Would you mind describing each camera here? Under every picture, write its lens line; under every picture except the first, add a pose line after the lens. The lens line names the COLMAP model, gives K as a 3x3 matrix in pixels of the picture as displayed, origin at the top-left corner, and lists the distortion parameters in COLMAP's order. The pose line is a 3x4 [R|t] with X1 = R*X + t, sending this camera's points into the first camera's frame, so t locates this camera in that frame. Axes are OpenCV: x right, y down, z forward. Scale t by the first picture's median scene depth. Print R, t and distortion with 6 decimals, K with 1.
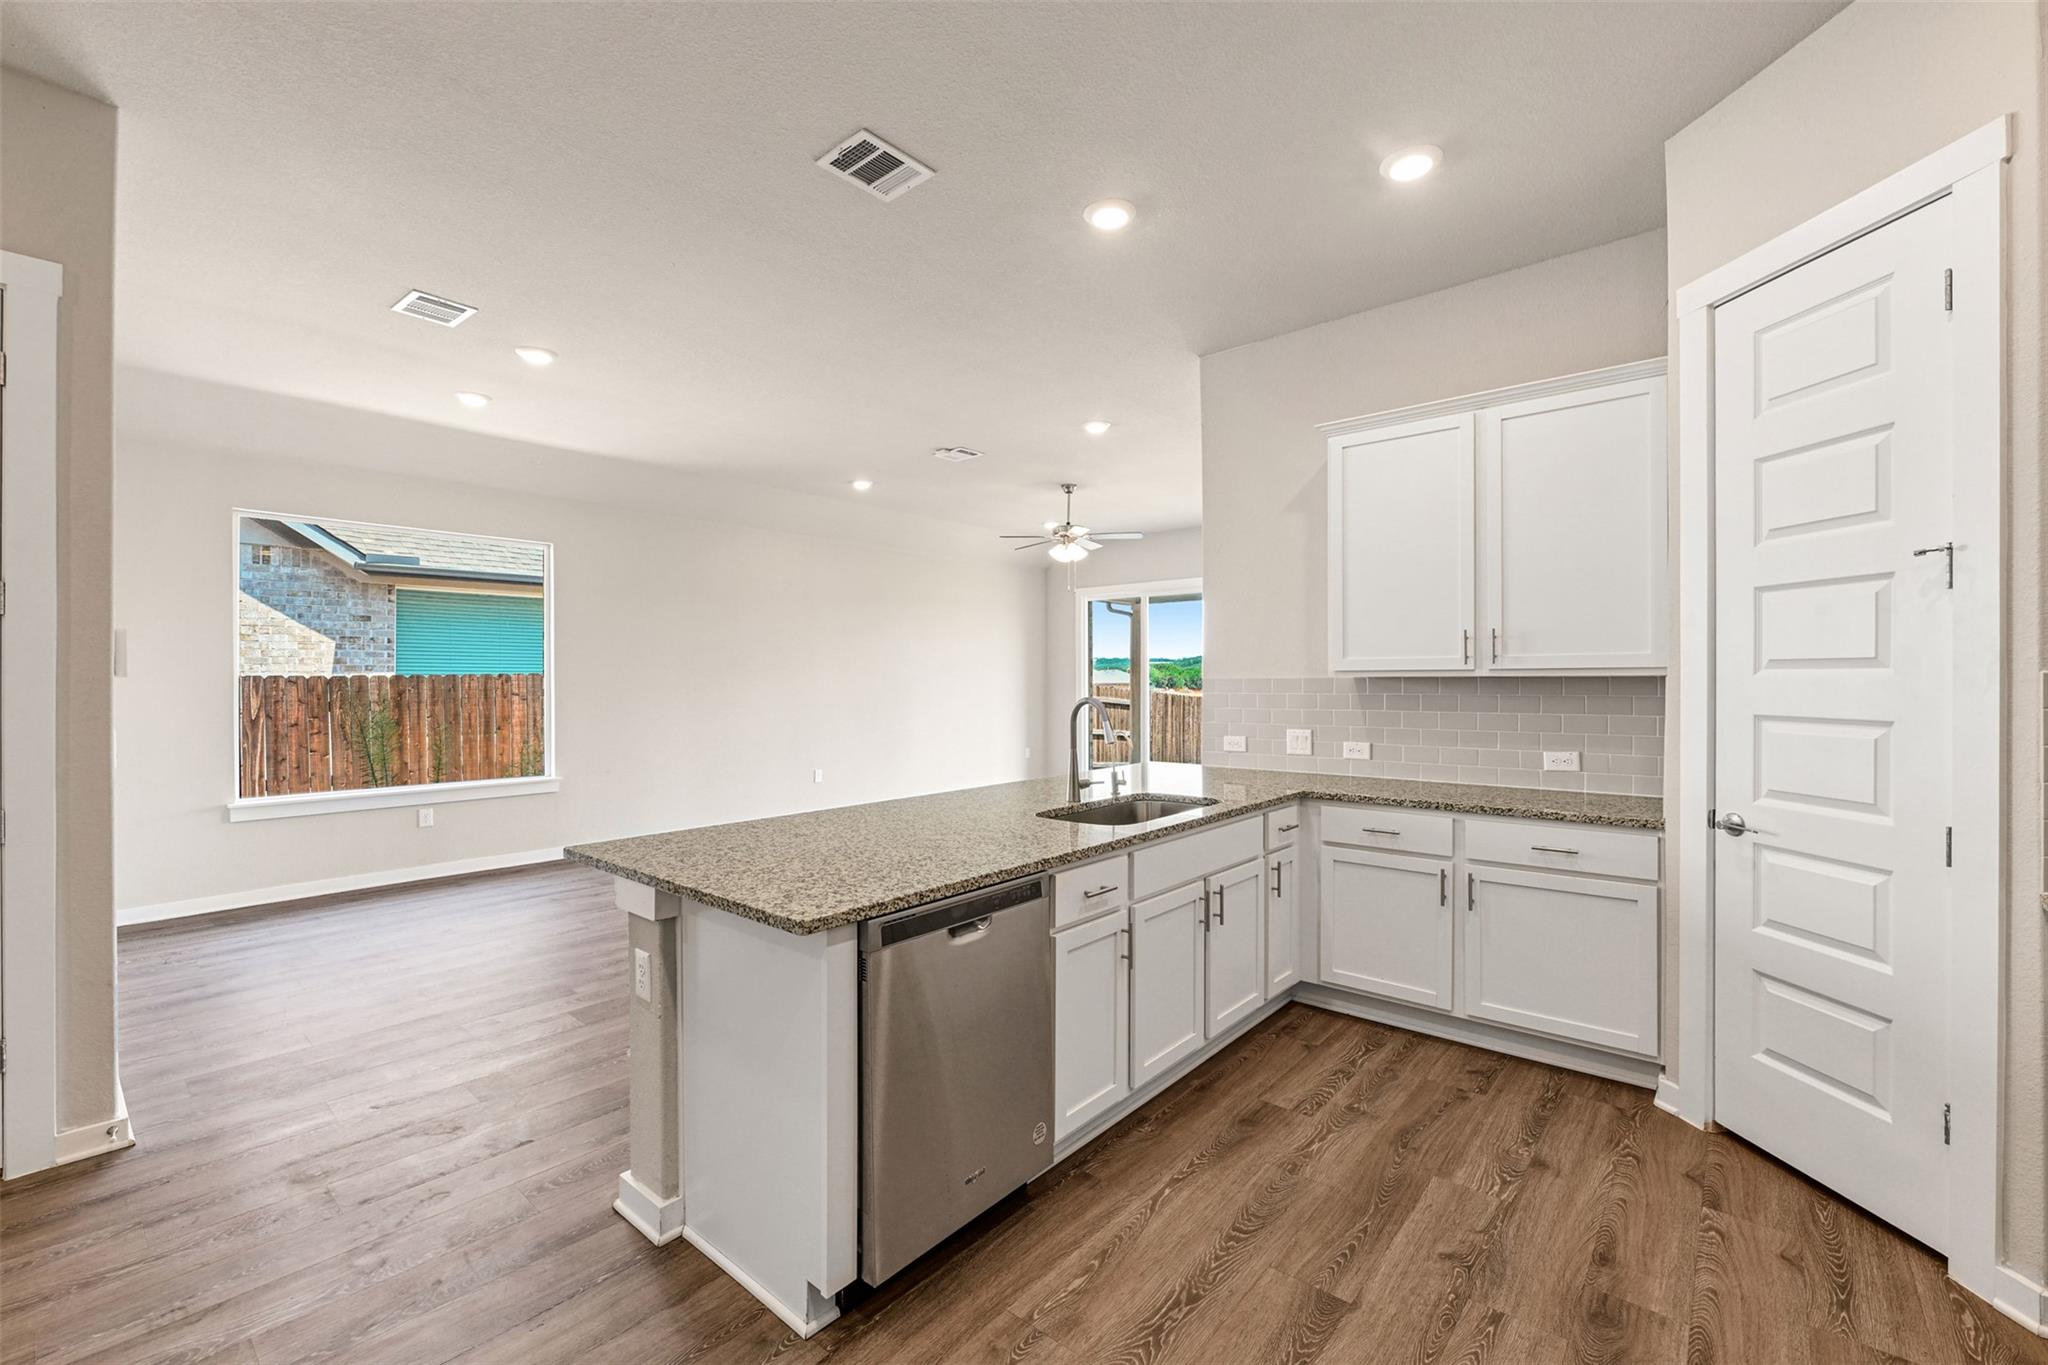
lens RADIAL K [[846.9, 0, 1020.7], [0, 846.9, 682.6], [0, 0, 1]] dist [-0.001799, -0.000055]
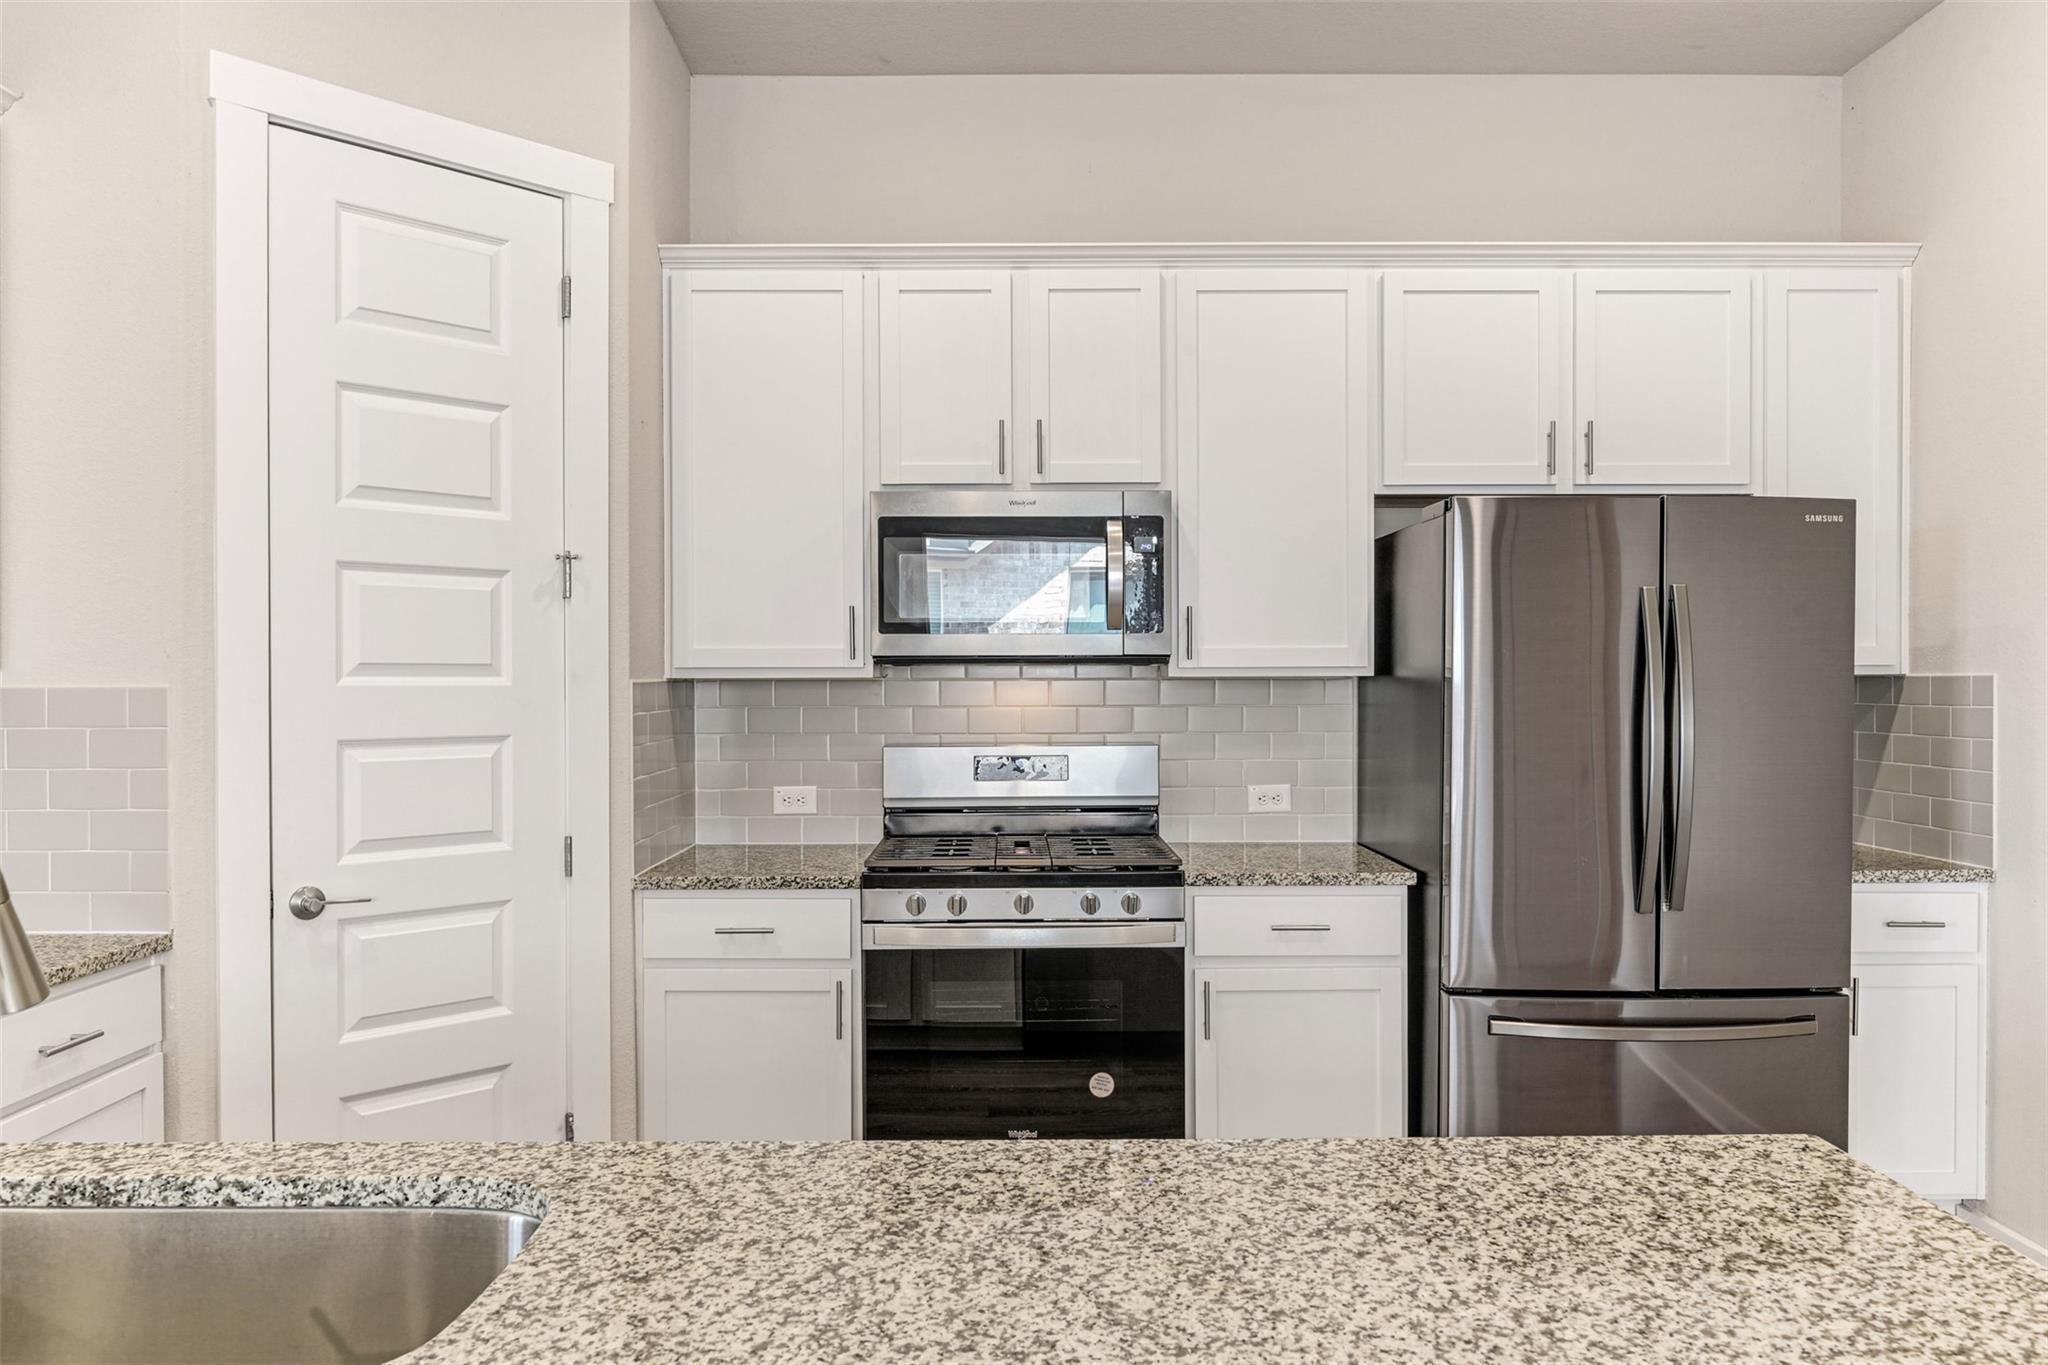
lens RADIAL K [[1408.6, 0, 1024.0], [0, 1408.6, 682.5], [0, 0, 1]] dist [-0.003250, -0.000168]
pose [[-0.658406, 0.005823, 0.752641, -0.295227], [0.010810, 0.999940, 0.001720, -0.004195], [-0.752586, 0.009269, -0.658429, 0.985665]]
